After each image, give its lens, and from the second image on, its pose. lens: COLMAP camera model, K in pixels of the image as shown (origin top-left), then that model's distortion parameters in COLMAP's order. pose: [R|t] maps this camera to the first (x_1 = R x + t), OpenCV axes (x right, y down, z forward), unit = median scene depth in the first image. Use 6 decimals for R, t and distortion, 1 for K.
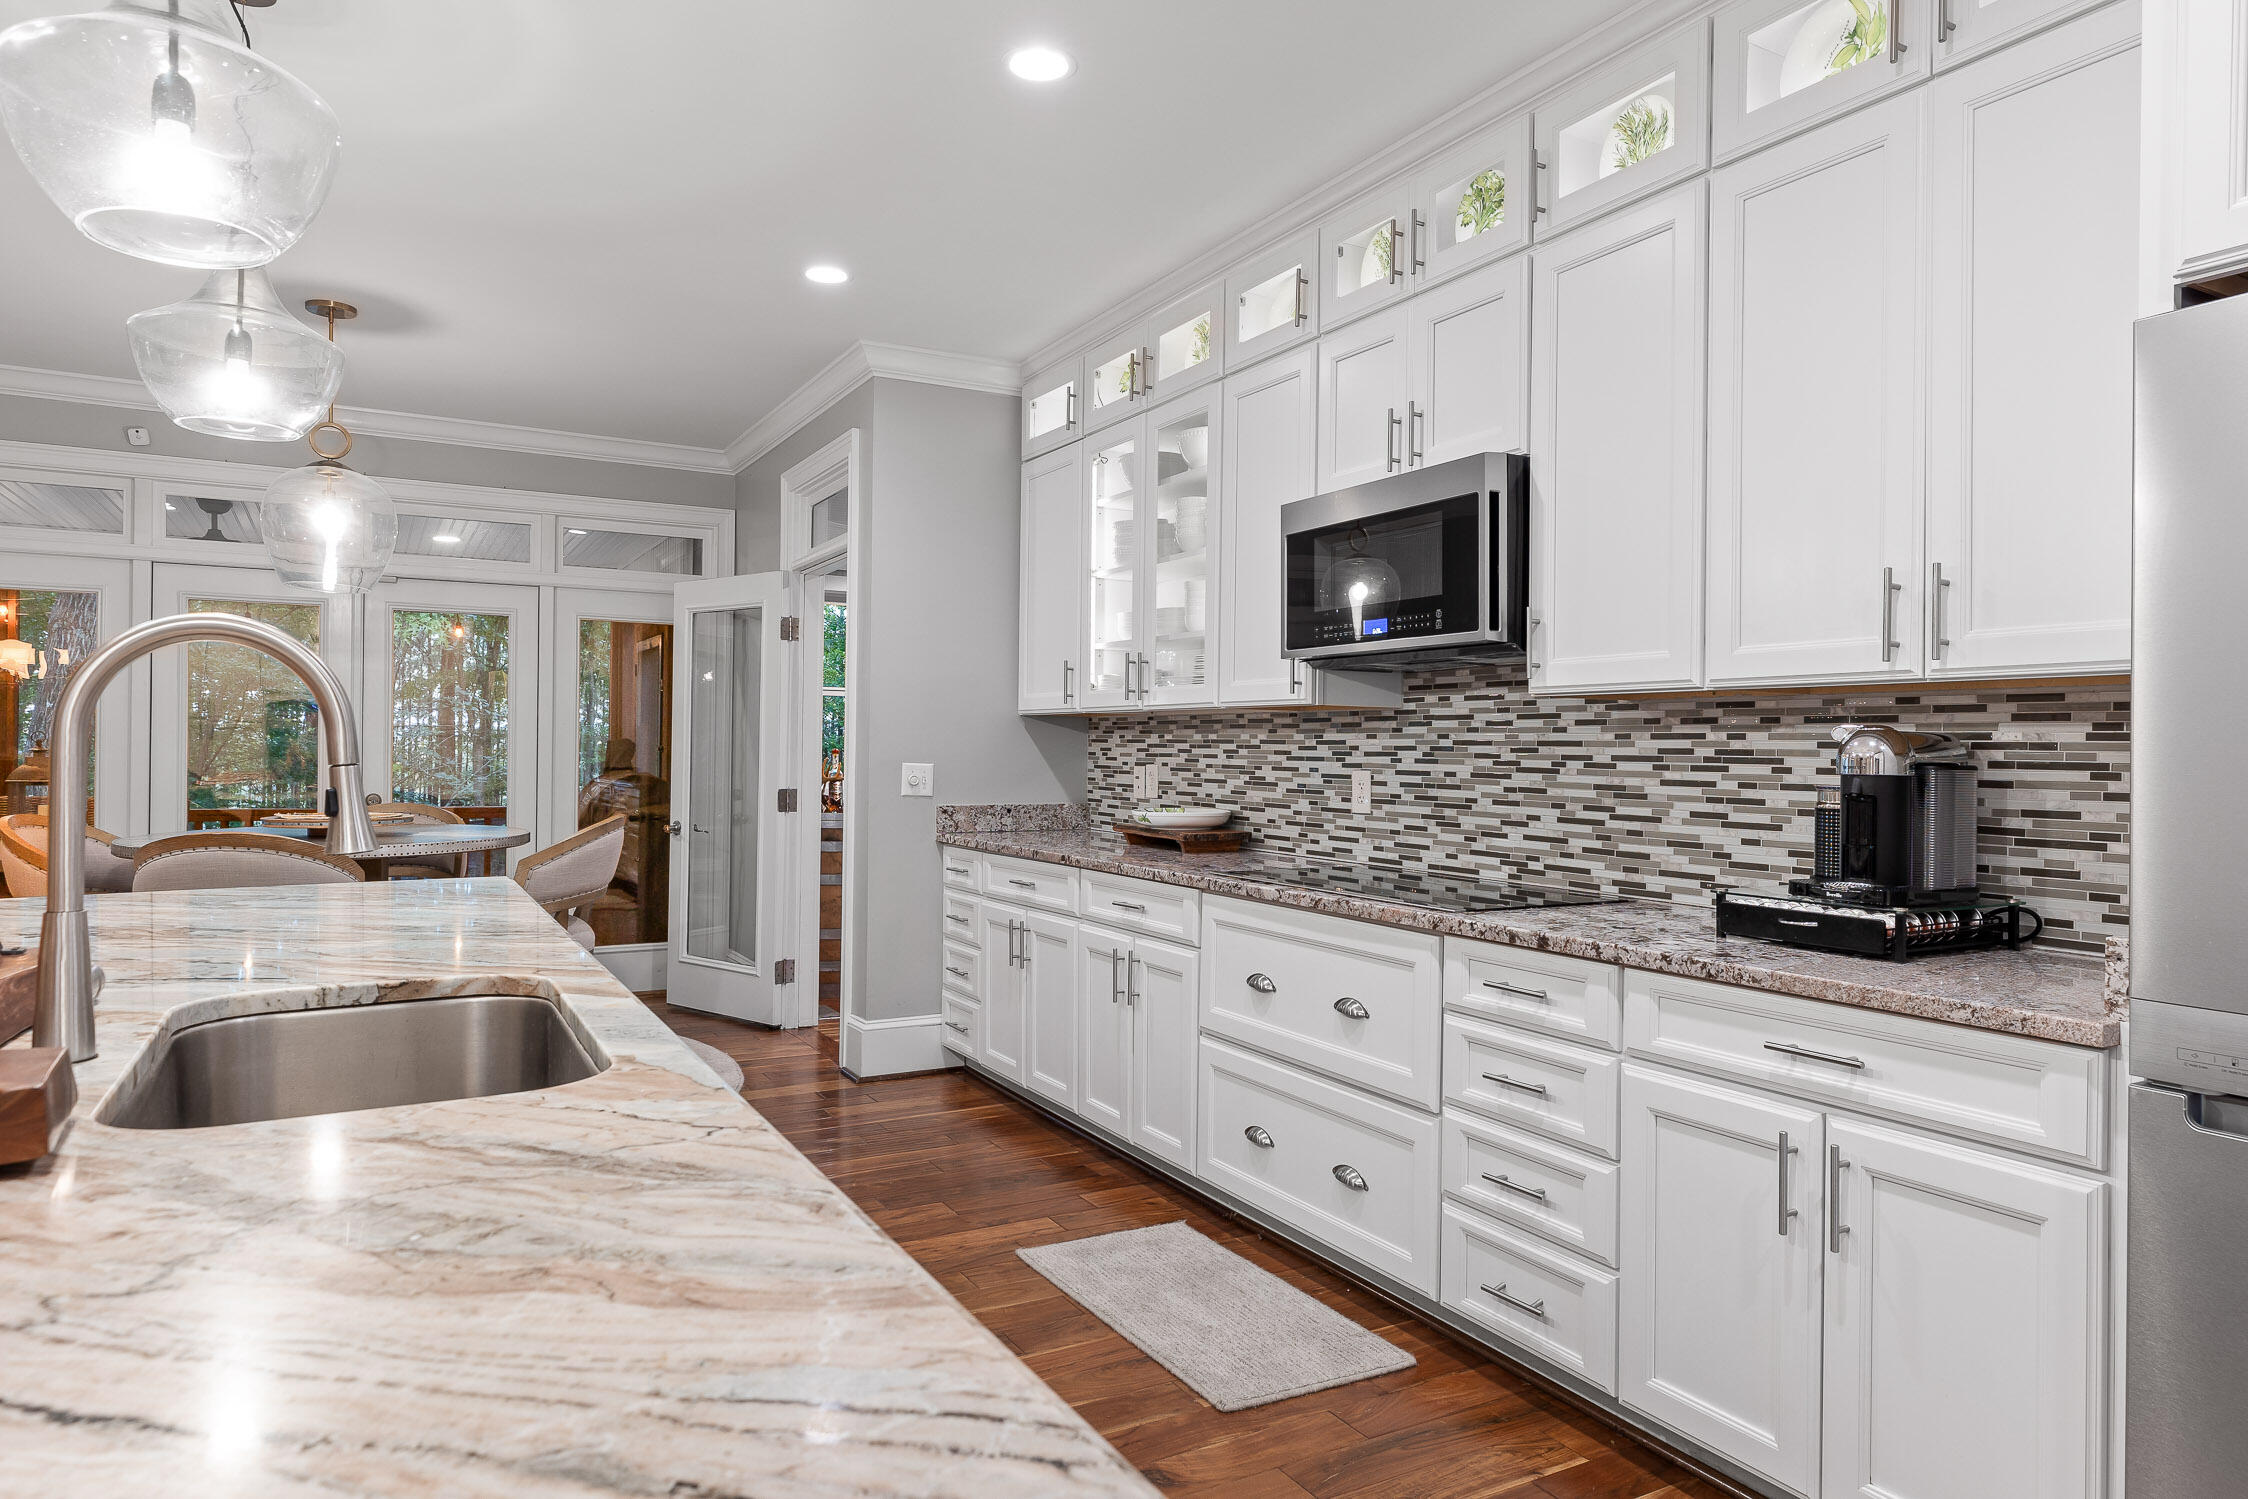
lens RADIAL K [[1346.8, 0, 1132.5], [0, 1346.8, 747.2], [0, 0, 1]] dist [-0.008454, 0.003438]
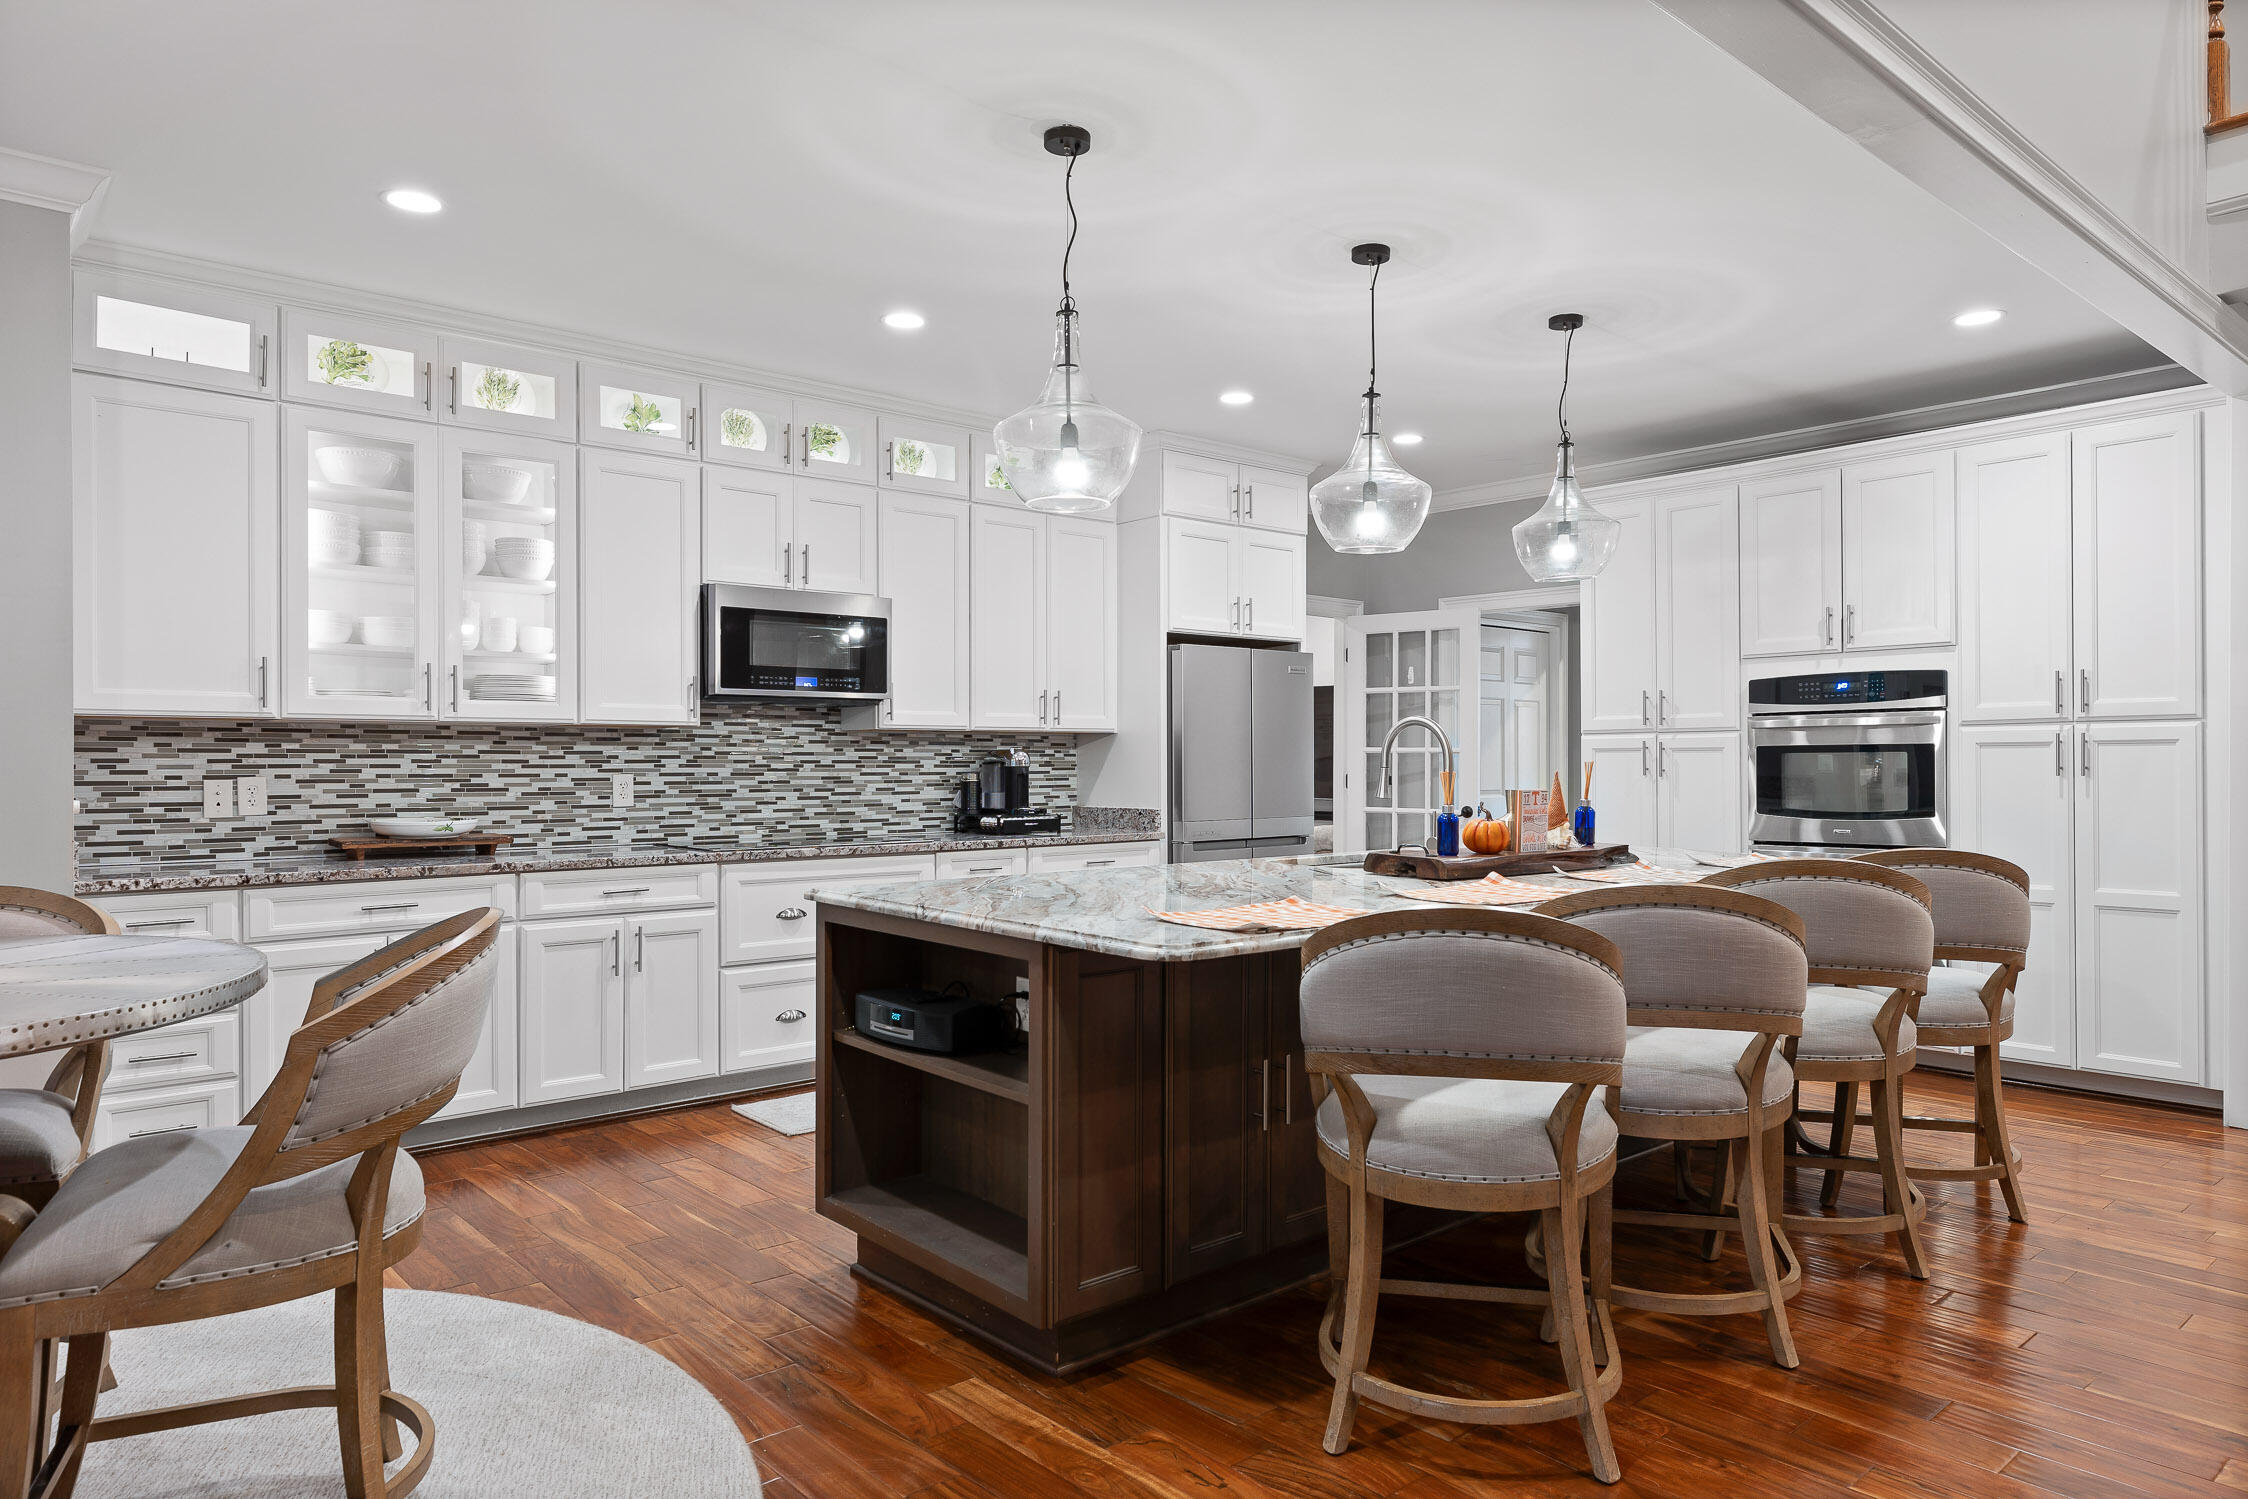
lens RADIAL K [[1409.7, 0, 1118.8], [0, 1409.7, 764.1], [0, 0, 1]] dist [0.001015, 0.004169]
pose [[-0.200727, -0.014307, 0.979543, -1.355386], [-0.003252, 0.999898, 0.013938, -0.014105], [-0.979642, -0.000388, -0.200753, 0.853487]]
